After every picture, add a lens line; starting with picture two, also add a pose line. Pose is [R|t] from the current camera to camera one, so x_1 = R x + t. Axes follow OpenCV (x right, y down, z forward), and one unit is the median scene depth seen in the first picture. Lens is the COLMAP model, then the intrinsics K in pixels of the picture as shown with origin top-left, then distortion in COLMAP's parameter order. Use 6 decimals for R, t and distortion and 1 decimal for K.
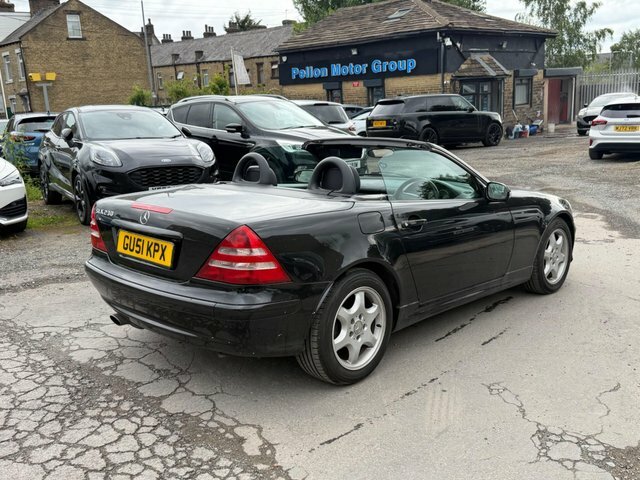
lens RADIAL K [[683.6, 0, 320.0], [0, 683.6, 240.0], [0, 0, 1]] dist [0.035644, -0.096923]
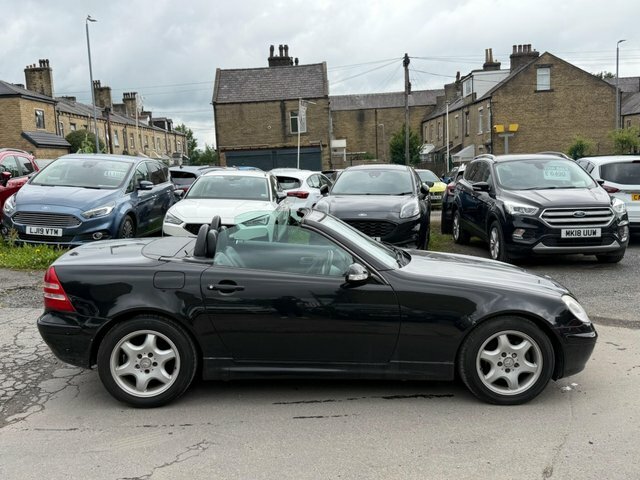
lens RADIAL K [[683.6, 0, 320.0], [0, 683.6, 240.0], [0, 0, 1]] dist [0.035644, -0.096923]
pose [[0.678181, 0.095564, -0.728655, 0.522830], [-0.137669, 0.990477, 0.001770, -0.062464], [0.721885, 0.099113, 0.684879, 0.163172]]
